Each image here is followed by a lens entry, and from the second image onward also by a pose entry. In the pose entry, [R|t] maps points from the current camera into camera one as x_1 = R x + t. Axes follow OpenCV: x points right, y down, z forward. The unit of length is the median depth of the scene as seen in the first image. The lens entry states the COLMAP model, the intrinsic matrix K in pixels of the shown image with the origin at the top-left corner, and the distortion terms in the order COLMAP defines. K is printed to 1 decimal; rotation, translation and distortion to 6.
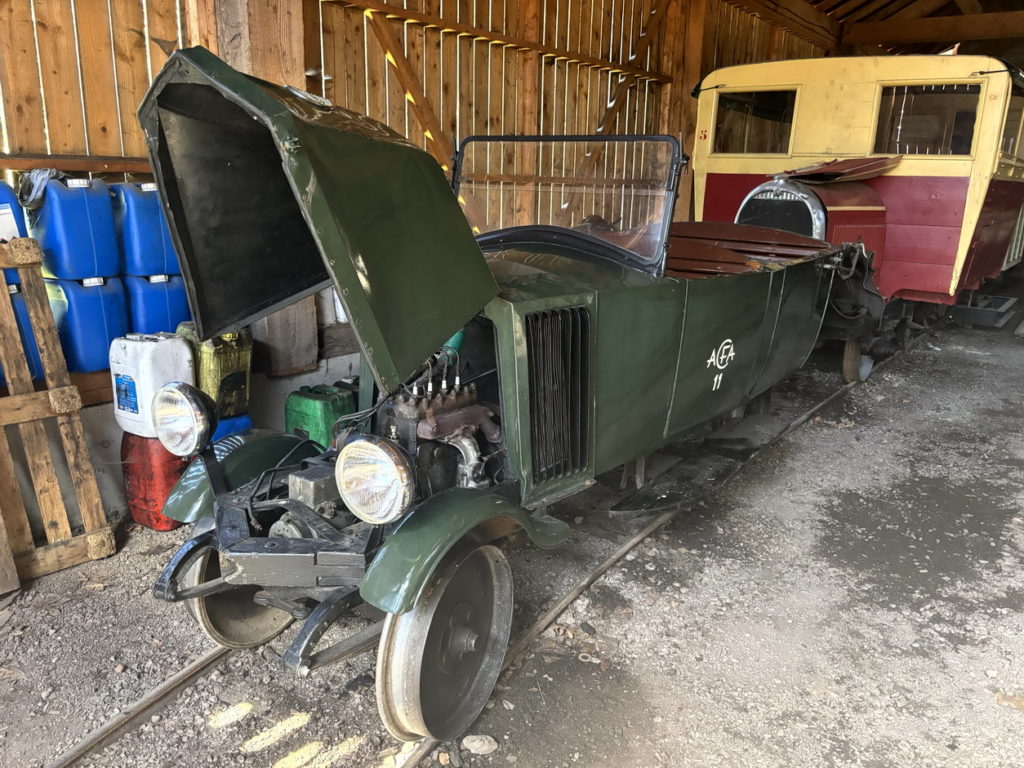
lens RADIAL K [[782.9, 0, 512.0], [0, 782.9, 384.0], [0, 0, 1]] dist [0.019665, -0.009118]
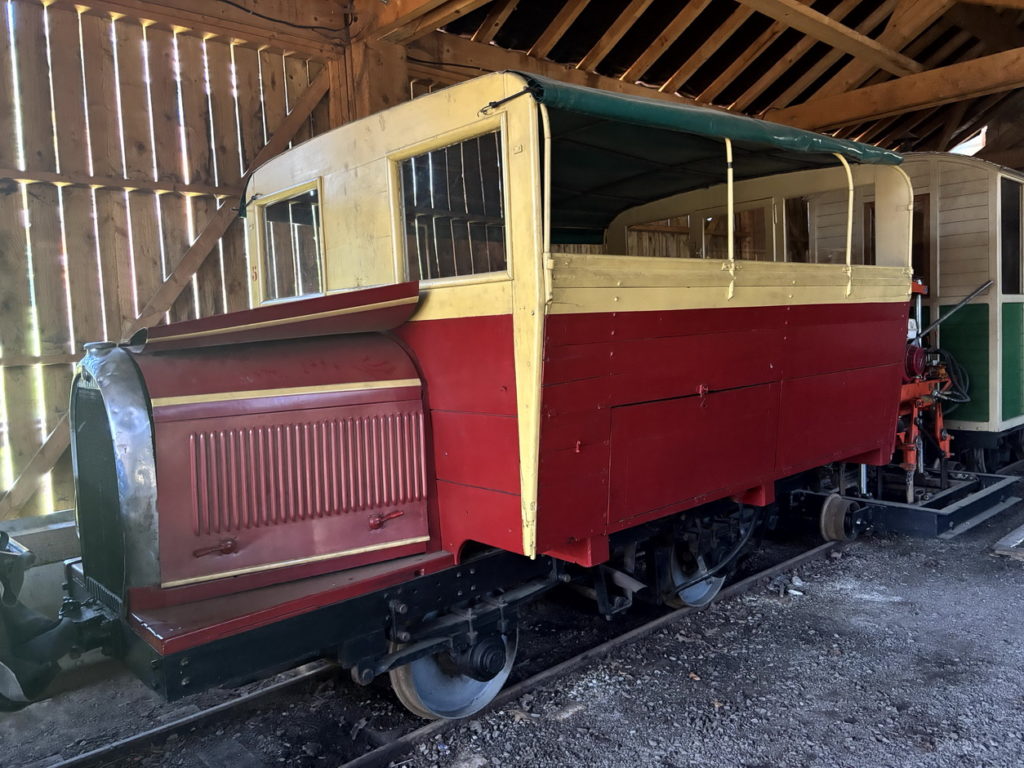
lens RADIAL K [[782.9, 0, 512.0], [0, 782.9, 384.0], [0, 0, 1]] dist [0.019665, -0.009118]
pose [[0.979047, -0.060961, -0.194296, 1.368015], [0.022951, 0.981093, -0.192171, -0.269418], [0.202337, 0.183685, 0.961935, 1.140618]]
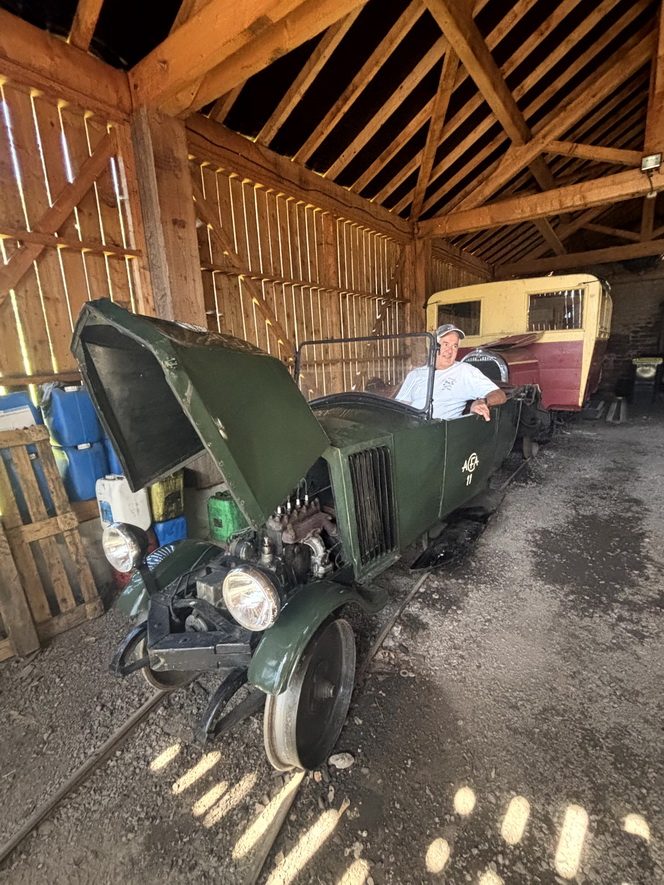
lens RADIAL K [[408.8, 0, 332.0], [0, 408.8, 442.5], [0, 0, 1]] dist [0.002288, 0.000558]
pose [[0.996742, -0.080484, -0.005228, -0.005536], [0.080099, 0.995397, -0.052629, -0.055027], [0.009440, 0.052039, 0.998600, 0.154020]]
